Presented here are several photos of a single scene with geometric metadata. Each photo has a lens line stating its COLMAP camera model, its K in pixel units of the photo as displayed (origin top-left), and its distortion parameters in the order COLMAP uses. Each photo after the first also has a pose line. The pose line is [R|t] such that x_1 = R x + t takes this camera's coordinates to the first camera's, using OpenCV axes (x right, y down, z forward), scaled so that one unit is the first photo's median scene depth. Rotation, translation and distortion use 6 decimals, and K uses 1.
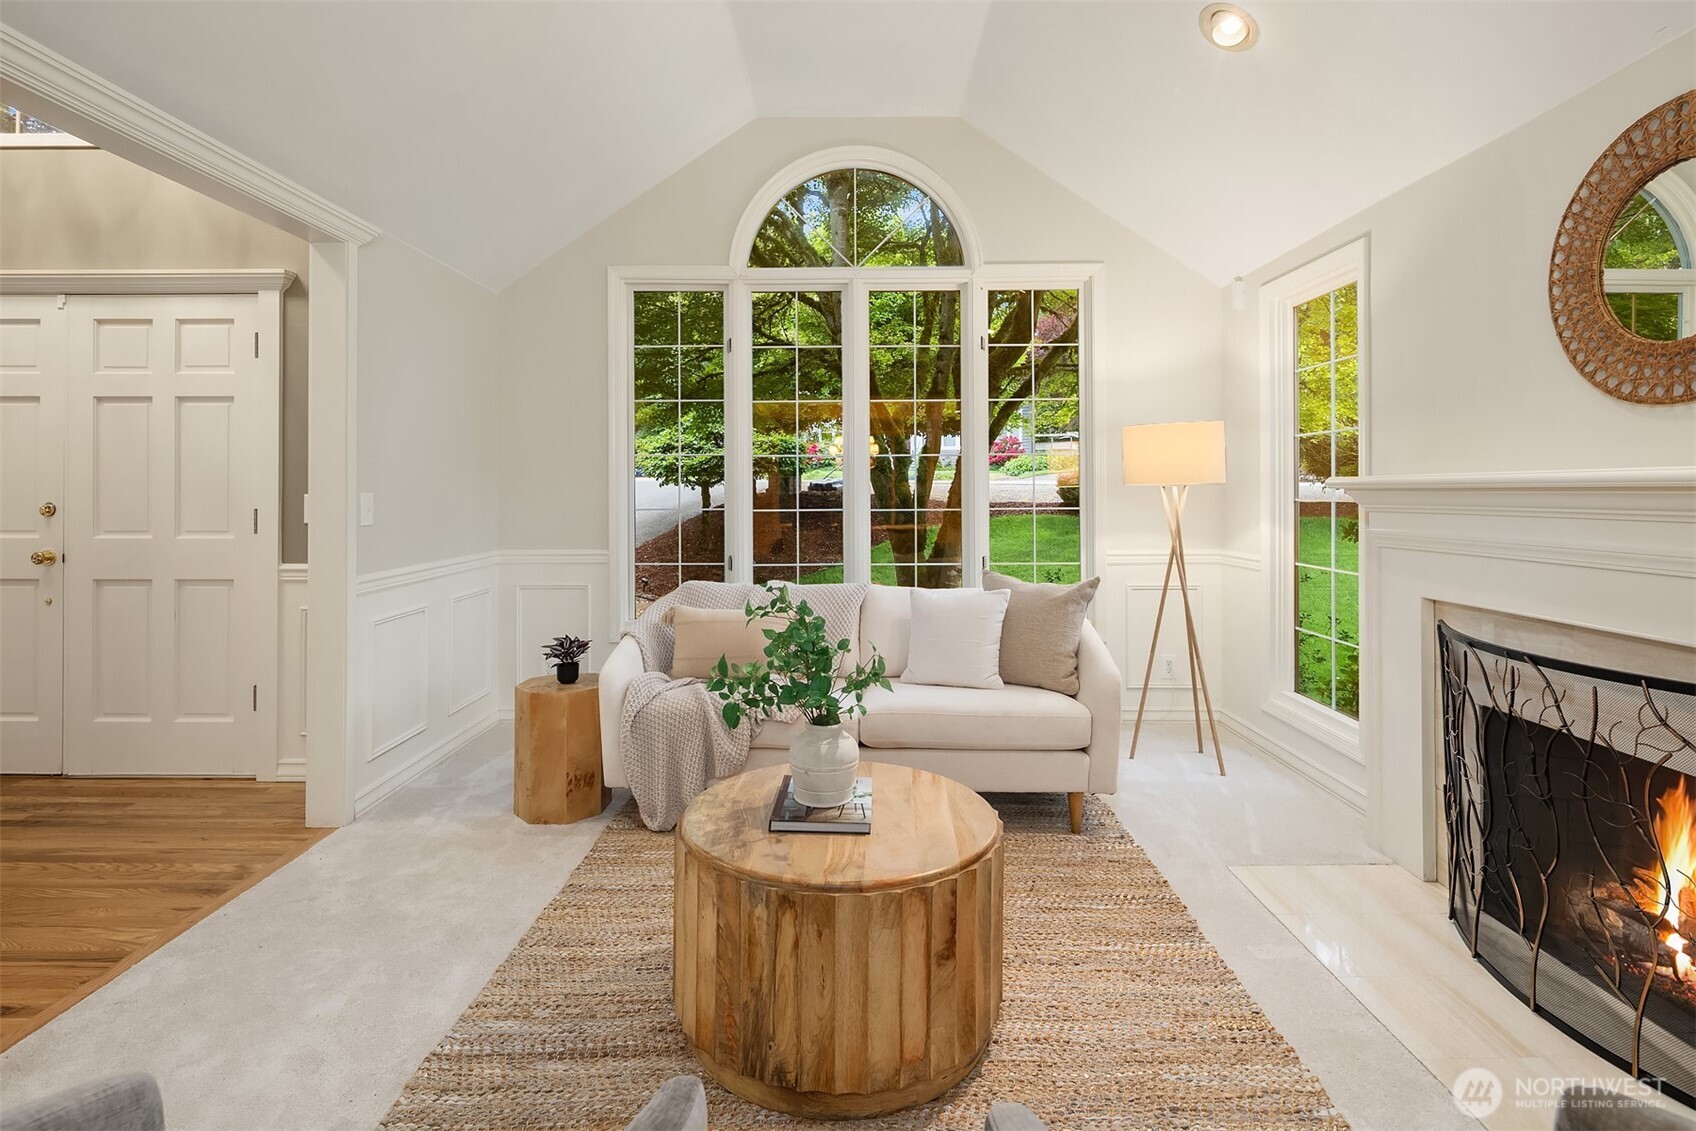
lens RADIAL K [[827.0, 0, 855.6], [0, 827.0, 484.3], [0, 0, 1]] dist [-0.000699, -0.000544]
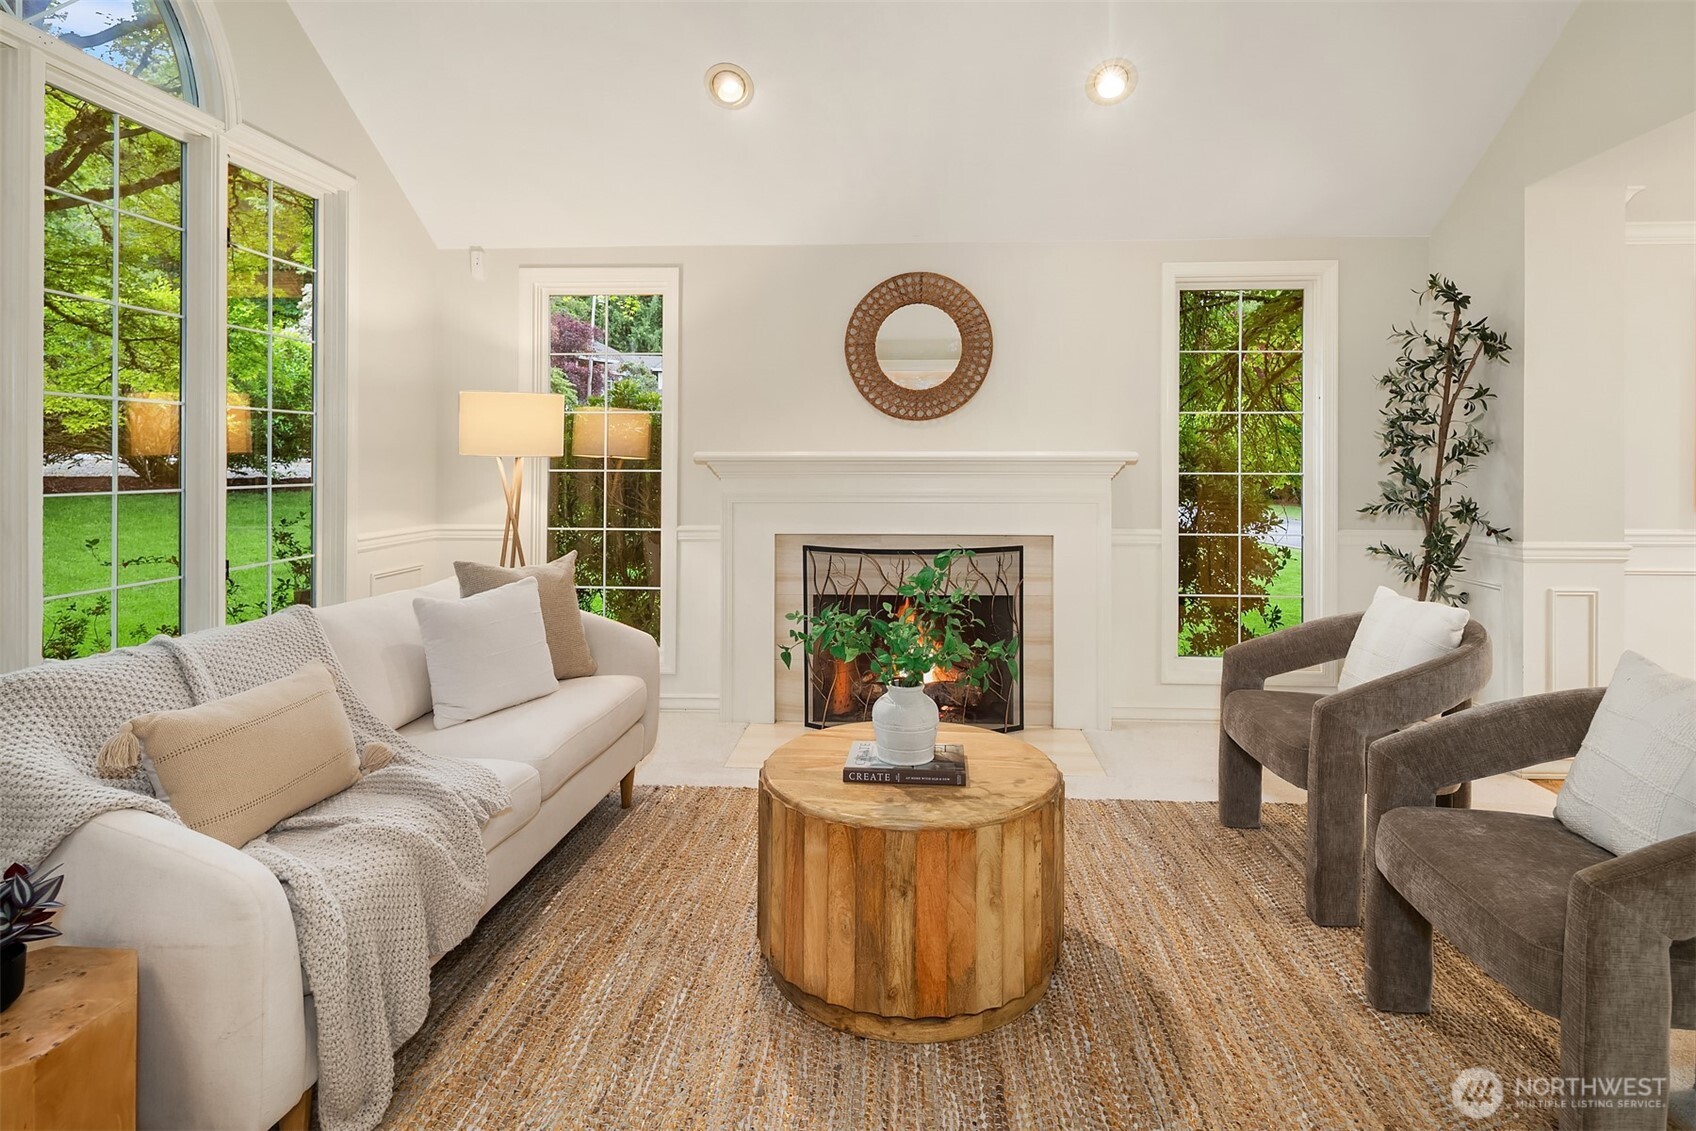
lens RADIAL K [[827.0, 0, 855.6], [0, 827.0, 484.3], [0, 0, 1]] dist [-0.000699, -0.000544]
pose [[0.062879, -0.023246, 0.997750, -0.956261], [-0.008227, 0.999683, 0.023810, 0.013524], [-0.997987, -0.009705, 0.062668, 0.897150]]
